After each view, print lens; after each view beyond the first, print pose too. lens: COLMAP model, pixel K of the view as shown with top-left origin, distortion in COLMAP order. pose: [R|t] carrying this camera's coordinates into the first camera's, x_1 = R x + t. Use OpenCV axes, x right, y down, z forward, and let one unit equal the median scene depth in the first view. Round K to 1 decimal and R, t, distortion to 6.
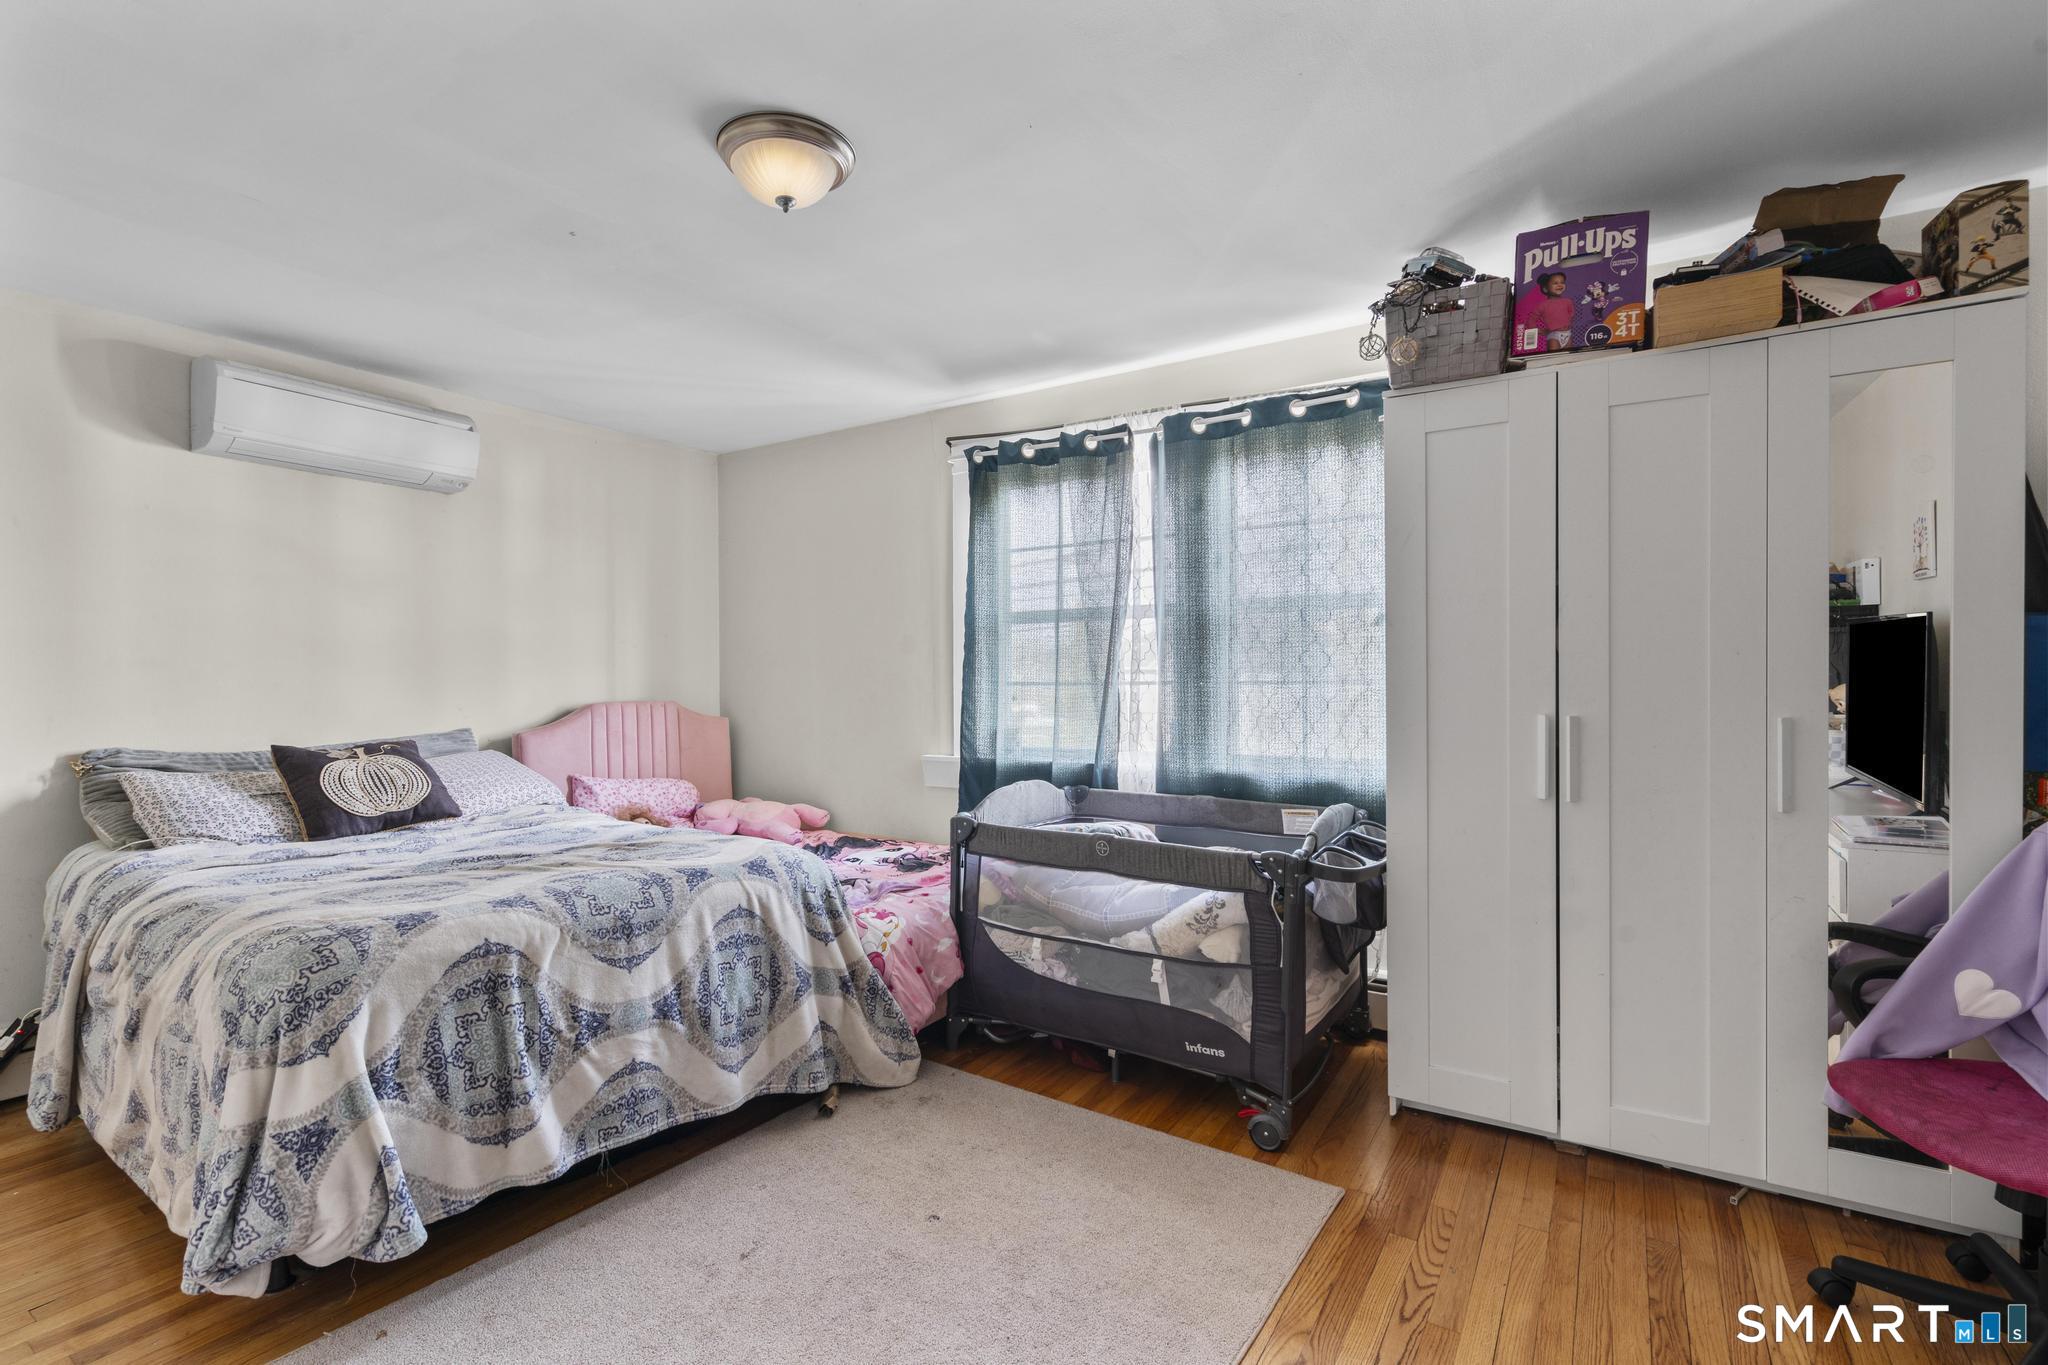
lens RADIAL K [[939.9, 0, 1020.5], [0, 939.9, 683.4], [0, 0, 1]] dist [-0.003658, 0.000166]
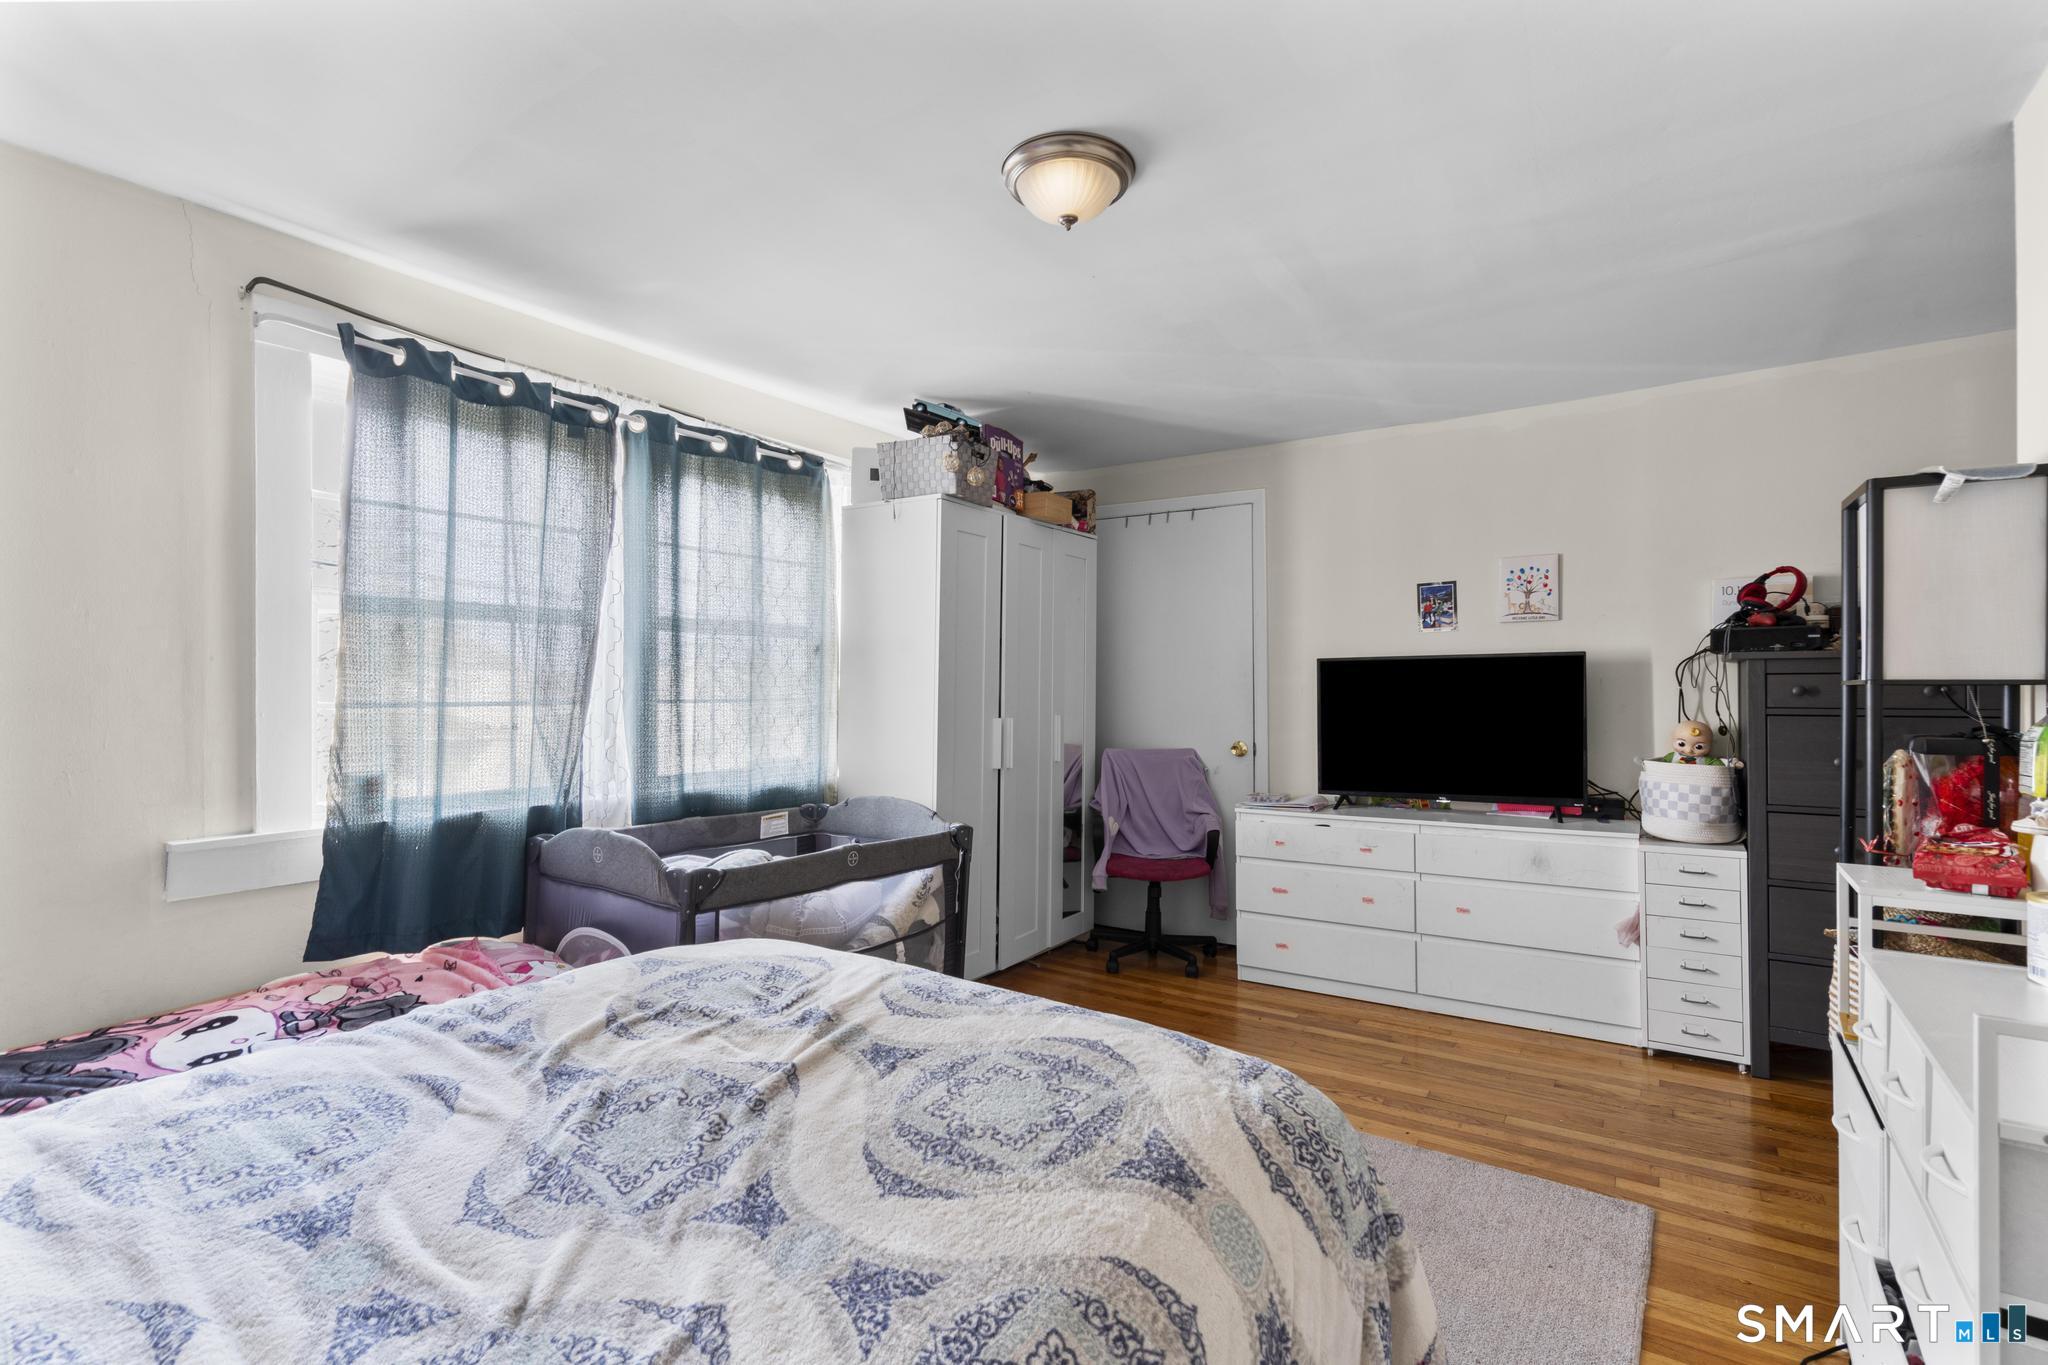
lens RADIAL K [[939.9, 0, 1023.0], [0, 939.9, 689.3], [0, 0, 1]] dist [-0.003658, 0.000166]
pose [[0.041702, 0.014123, 0.999030, -0.791456], [0.004254, 0.999889, -0.014312, 0.002918], [-0.999121, 0.004847, 0.041637, 0.638973]]
